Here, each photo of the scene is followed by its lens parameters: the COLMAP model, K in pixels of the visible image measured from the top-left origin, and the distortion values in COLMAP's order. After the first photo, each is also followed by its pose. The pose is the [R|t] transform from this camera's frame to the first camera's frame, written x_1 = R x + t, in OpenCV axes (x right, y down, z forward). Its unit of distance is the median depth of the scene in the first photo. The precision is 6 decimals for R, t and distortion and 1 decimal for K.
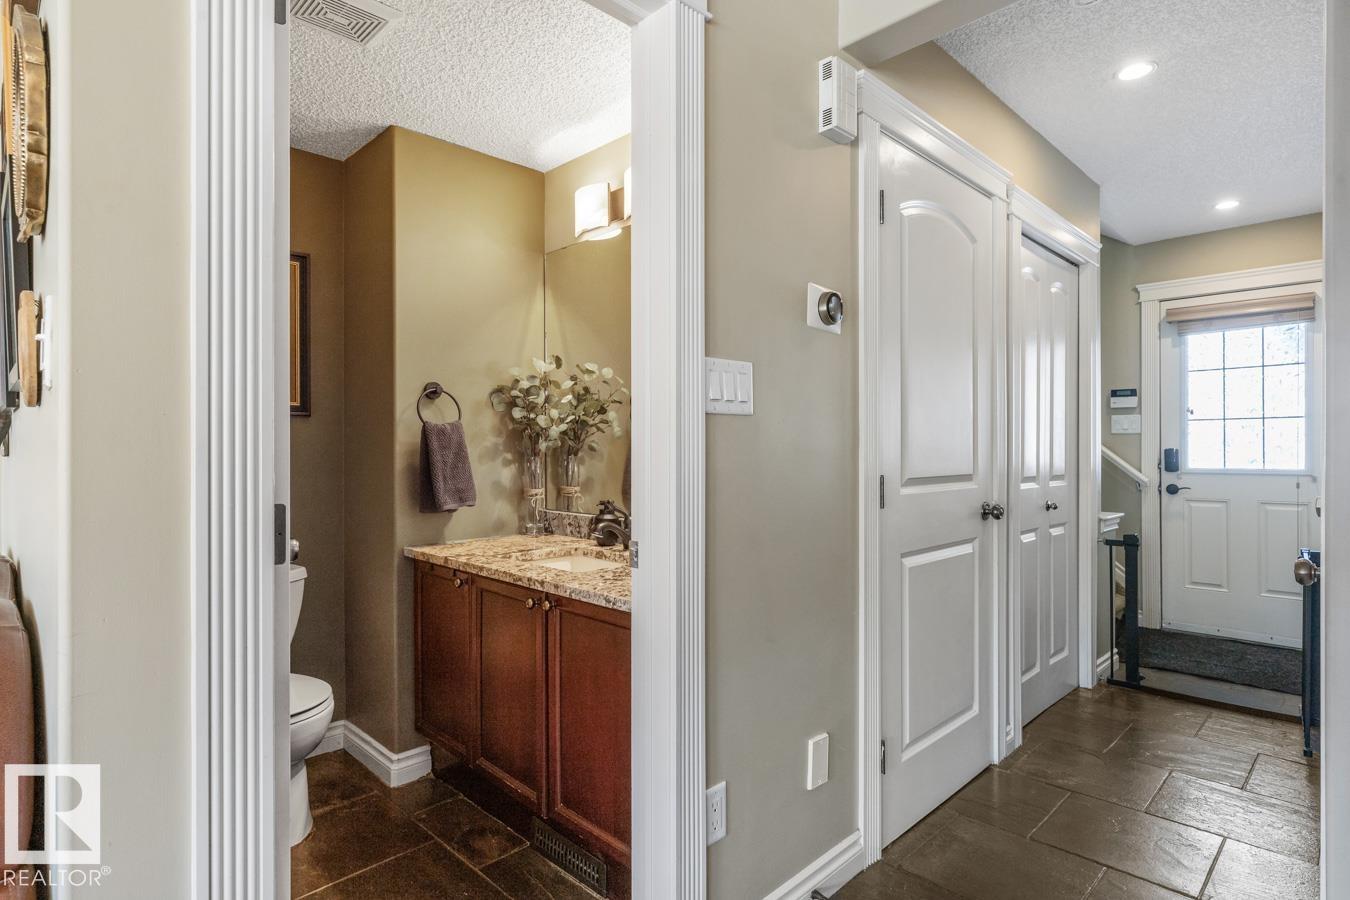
lens RADIAL K [[733.4, 0, 678.2], [0, 733.4, 451.9], [0, 0, 1]] dist [0.004792, 0.000051]
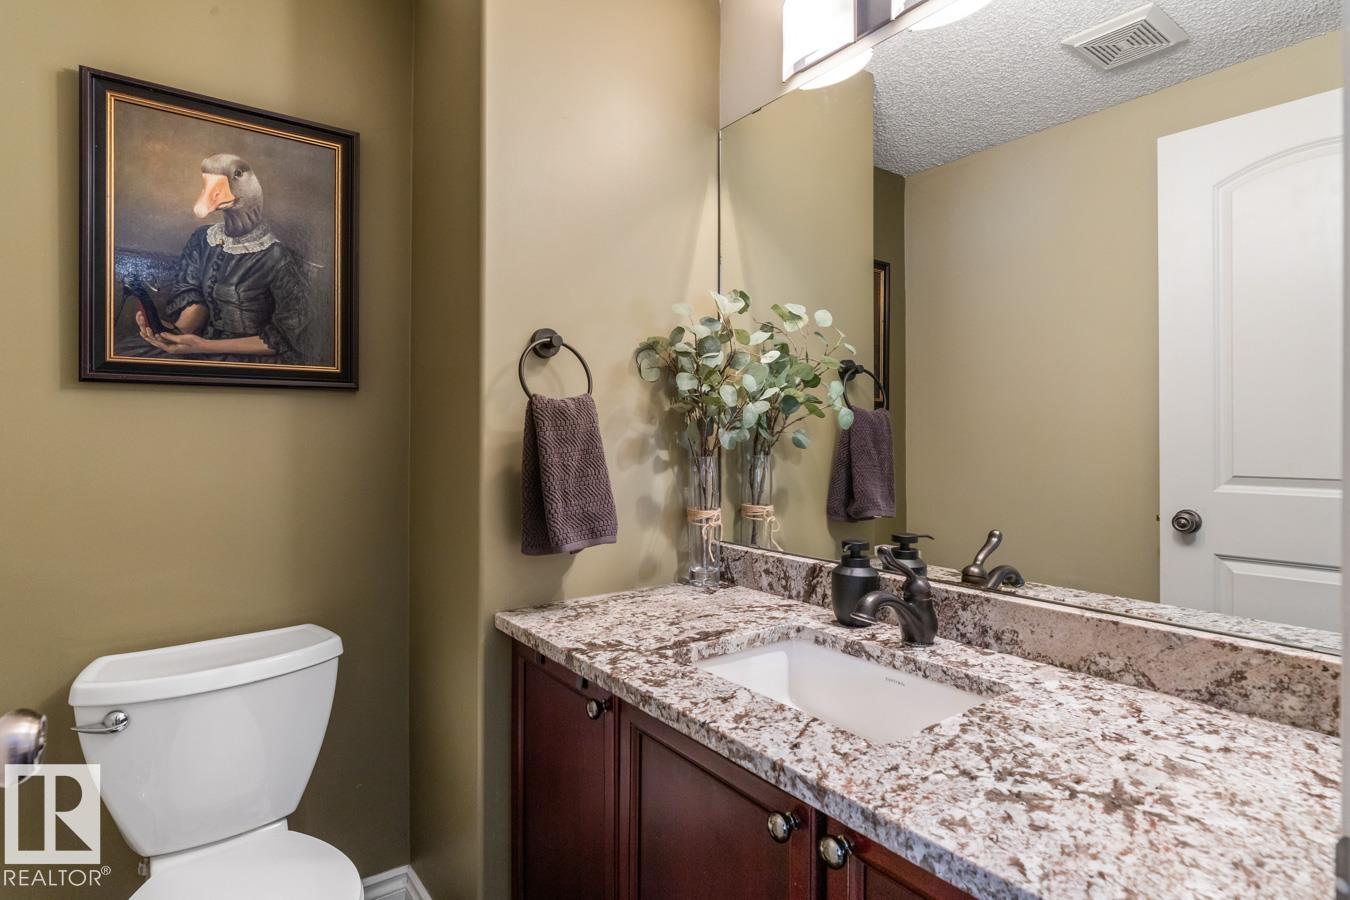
lens RADIAL K [[733.4, 0, 676.0], [0, 733.4, 442.7], [0, 0, 1]] dist [0.004792, 0.000051]
pose [[0.990552, 0.005233, -0.137040, -0.142254], [-0.005657, 0.999980, -0.002707, -0.003123], [0.137023, 0.003457, 0.990562, 0.411409]]
